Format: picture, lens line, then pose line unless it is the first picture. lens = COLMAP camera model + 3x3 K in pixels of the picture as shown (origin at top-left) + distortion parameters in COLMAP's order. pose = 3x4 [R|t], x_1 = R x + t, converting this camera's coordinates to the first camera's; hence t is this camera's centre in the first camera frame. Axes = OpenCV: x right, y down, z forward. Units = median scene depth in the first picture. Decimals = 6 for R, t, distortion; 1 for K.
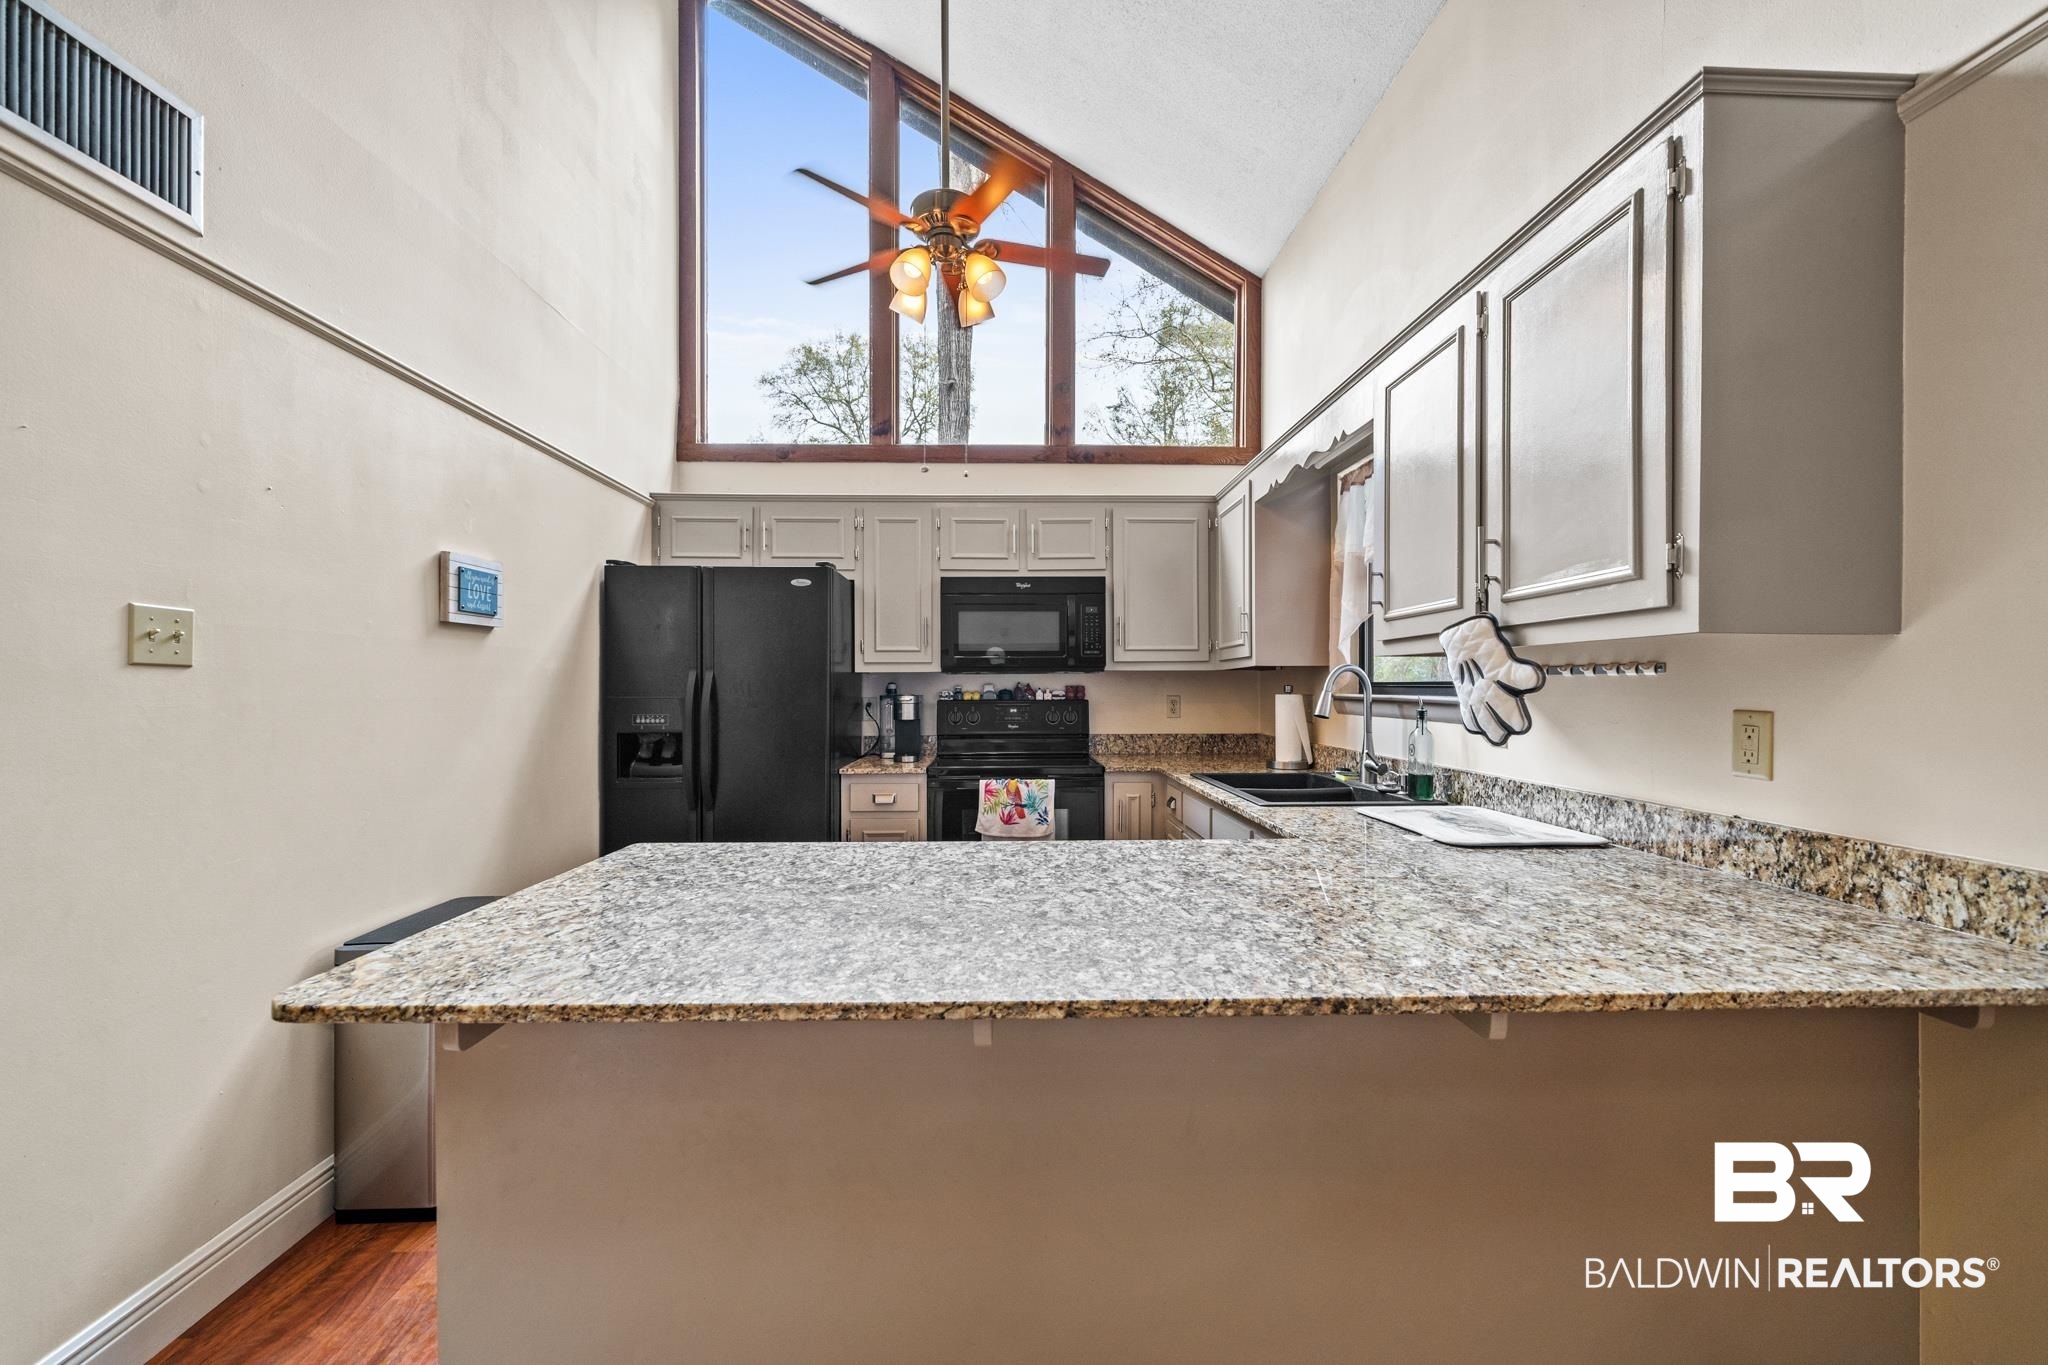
lens RADIAL K [[811.0, 0, 1045.7], [0, 811.0, 685.6], [0, 0, 1]] dist [-0.004574, 0.000802]
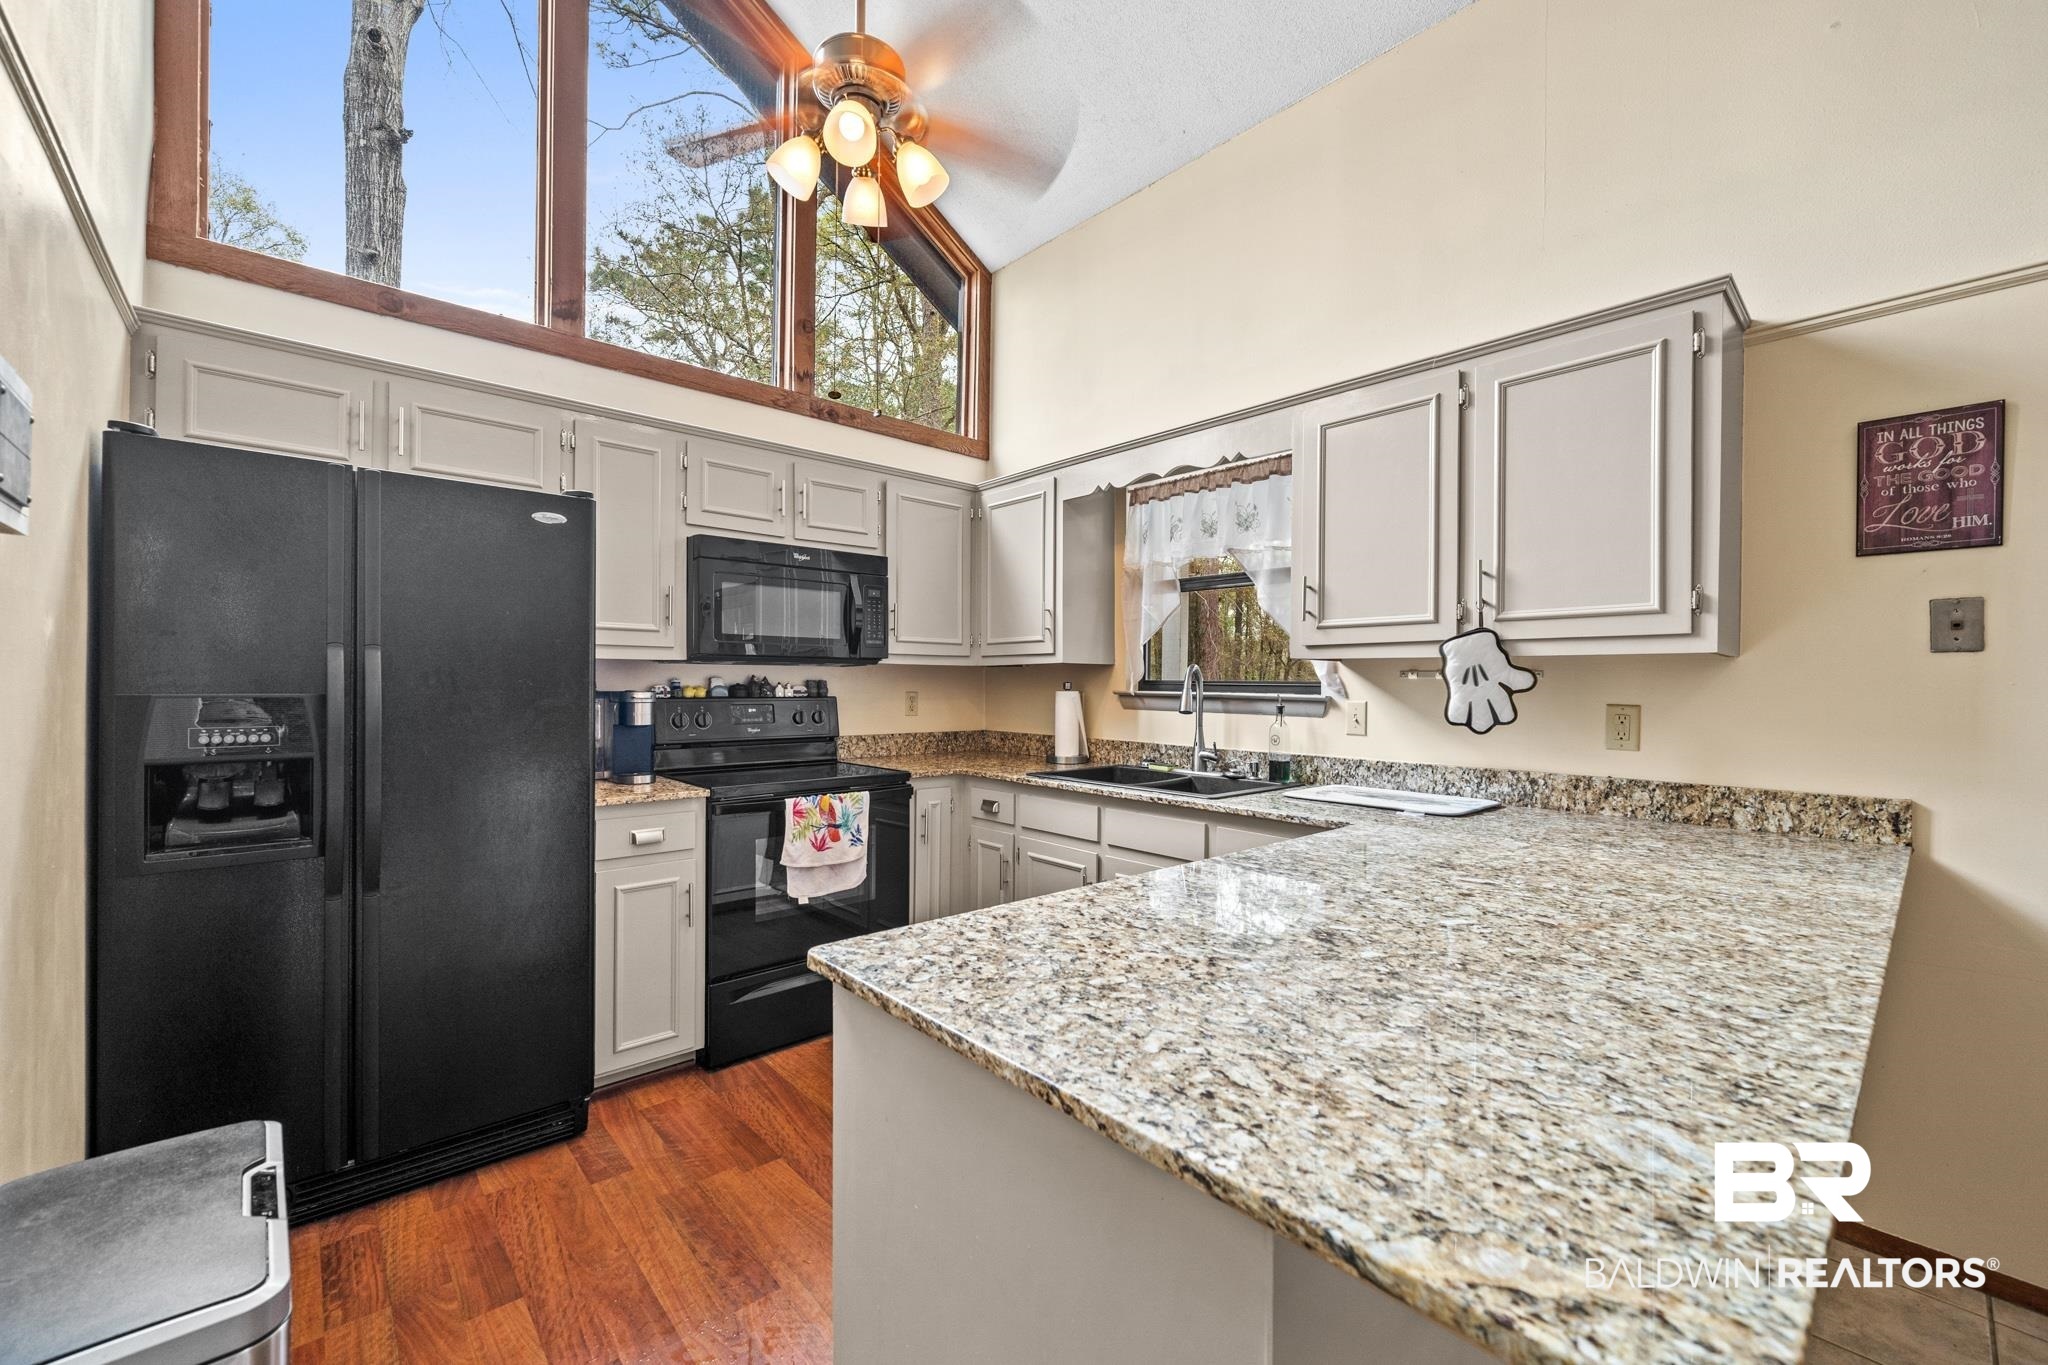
lens RADIAL K [[811.0, 0, 1034.4], [0, 811.0, 686.9], [0, 0, 1]] dist [-0.004574, 0.000802]
pose [[0.769120, 0.004999, 0.639084, -0.516829], [-0.010463, 0.999934, 0.004771, 0.001339], [-0.639018, -0.010356, 0.769122, 0.309569]]
